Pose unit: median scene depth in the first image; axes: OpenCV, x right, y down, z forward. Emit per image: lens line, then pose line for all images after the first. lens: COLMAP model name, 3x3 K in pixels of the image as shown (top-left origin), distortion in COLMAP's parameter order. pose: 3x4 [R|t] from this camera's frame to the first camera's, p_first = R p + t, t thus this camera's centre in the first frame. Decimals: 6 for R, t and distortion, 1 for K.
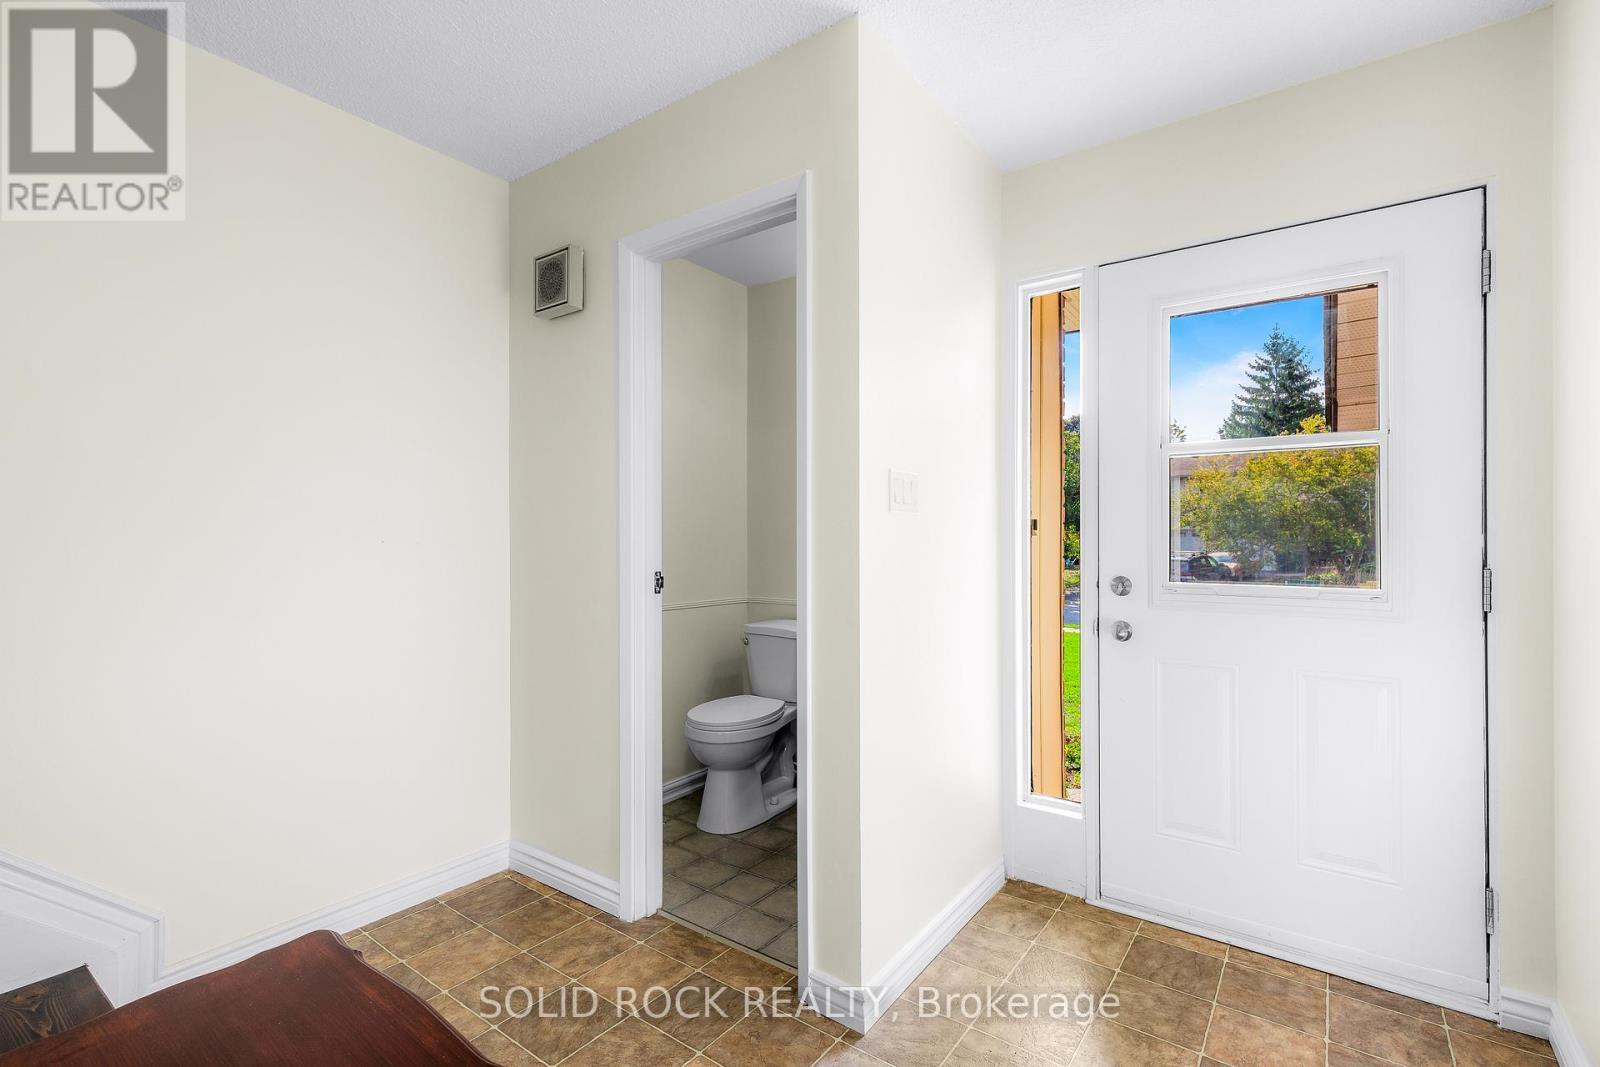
lens RADIAL K [[736.3, 0, 800.0], [0, 736.3, 533.5], [0, 0, 1]] dist [0.001256, 0.000063]
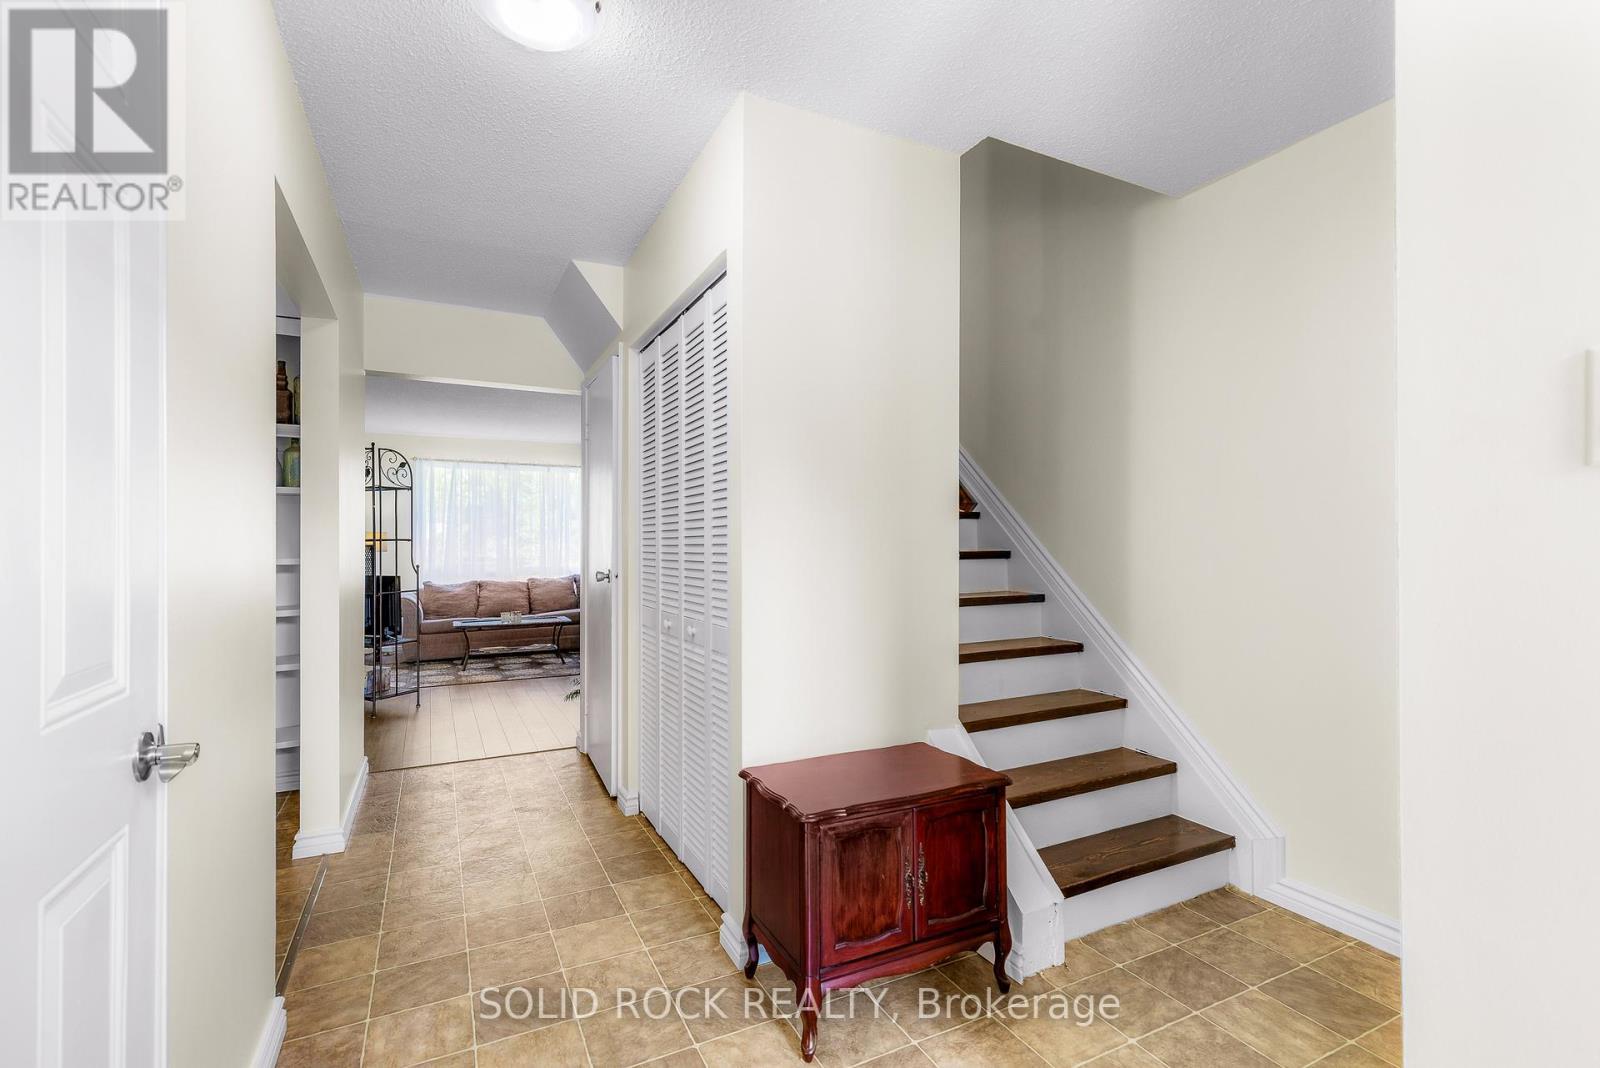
lens RADIAL K [[735.1, 0, 800.8], [0, 735.1, 551.5], [0, 0, 1]] dist [-0.000833, -0.000075]
pose [[-0.439513, 0.002176, -0.898234, 1.584801], [0.005822, 0.999983, -0.000426, 0.035631], [0.898218, -0.005417, -0.439518, 2.062781]]
